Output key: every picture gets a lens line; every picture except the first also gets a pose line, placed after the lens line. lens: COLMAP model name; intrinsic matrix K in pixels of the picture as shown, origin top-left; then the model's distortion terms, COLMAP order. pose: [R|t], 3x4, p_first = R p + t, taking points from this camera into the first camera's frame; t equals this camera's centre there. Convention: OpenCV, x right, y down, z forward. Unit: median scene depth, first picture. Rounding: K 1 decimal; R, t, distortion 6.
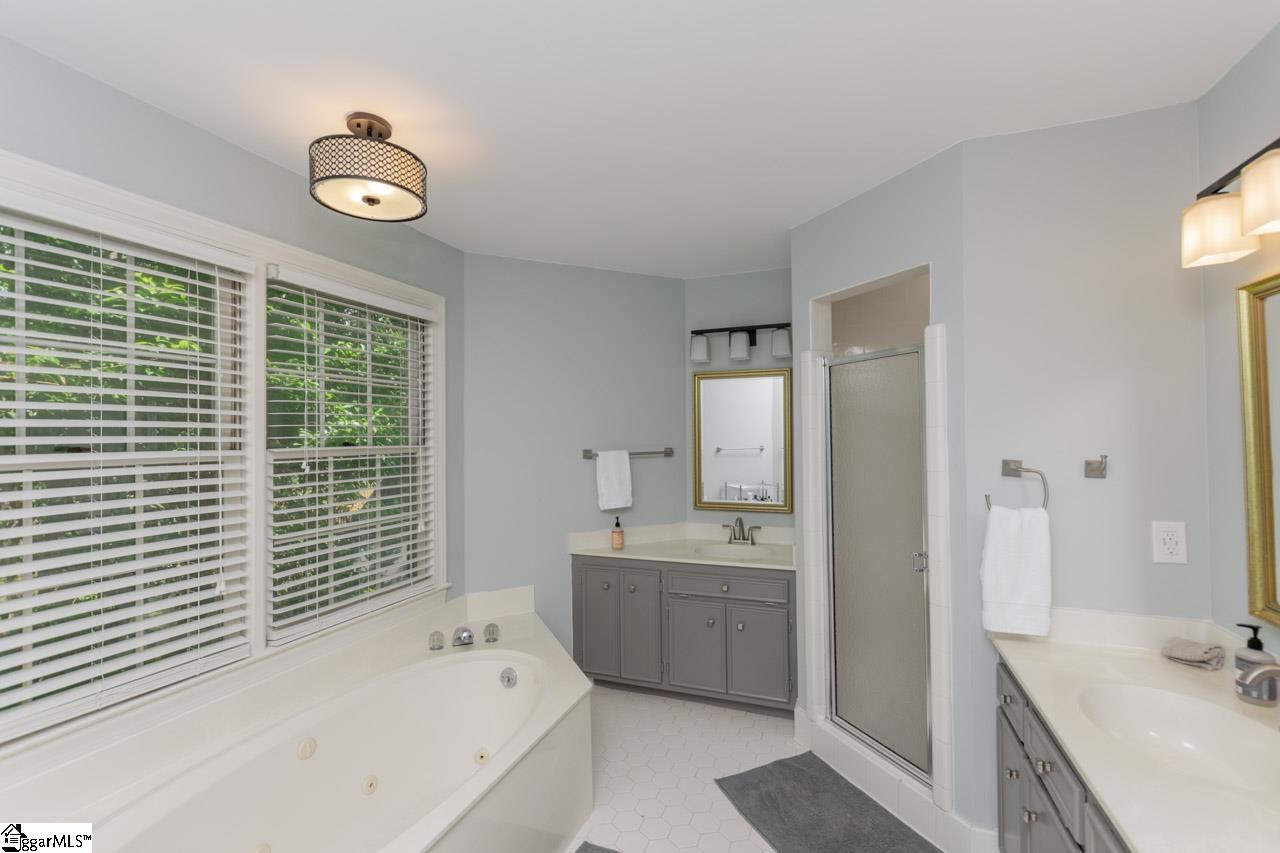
lens RADIAL K [[553.5, 0, 634.6], [0, 553.5, 426.7], [0, 0, 1]] dist [0.001803, -0.001176]
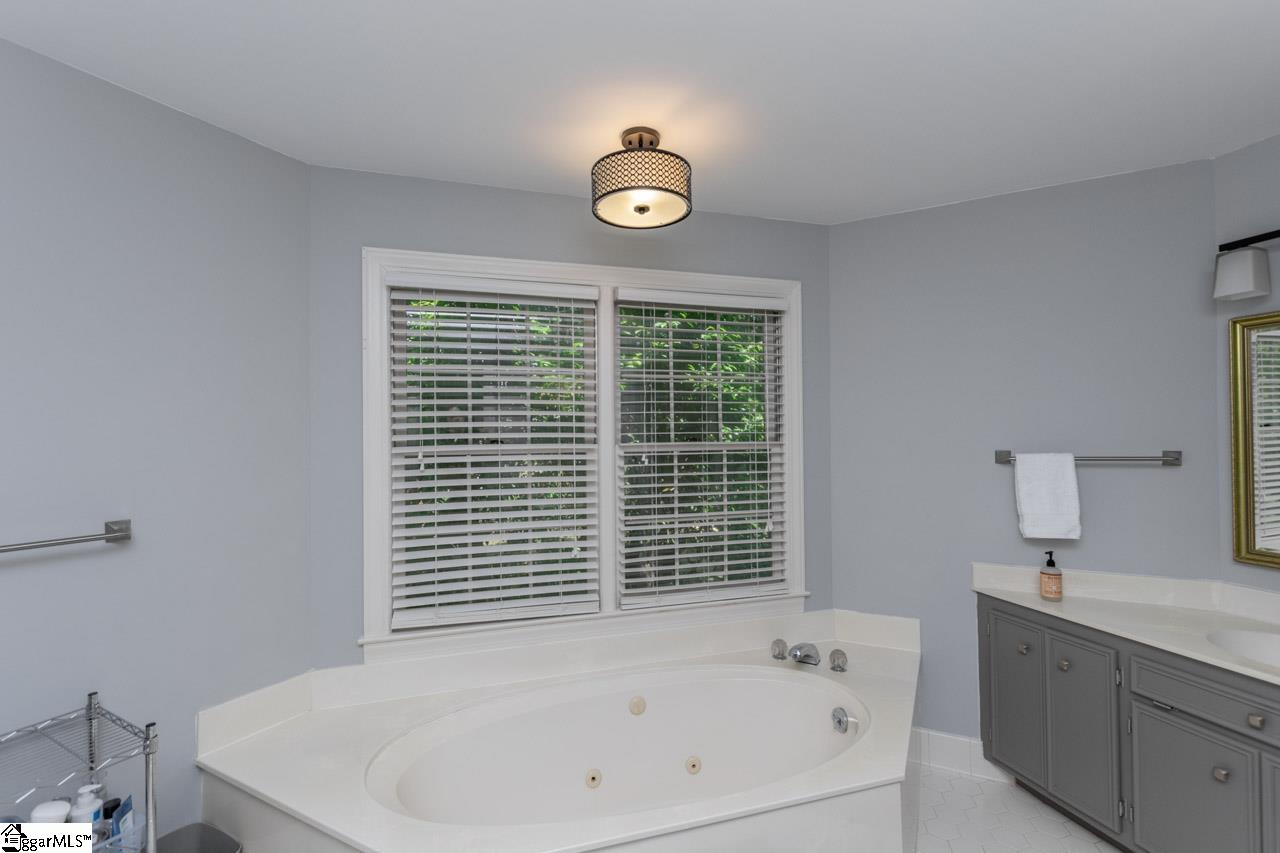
lens RADIAL K [[553.5, 0, 638.0], [0, 553.5, 427.9], [0, 0, 1]] dist [0.001803, -0.001176]
pose [[0.614258, -0.004403, -0.789093, 0.236855], [0.015541, 0.999858, 0.006518, -0.000213], [0.788952, -0.016267, 0.614240, 0.232680]]
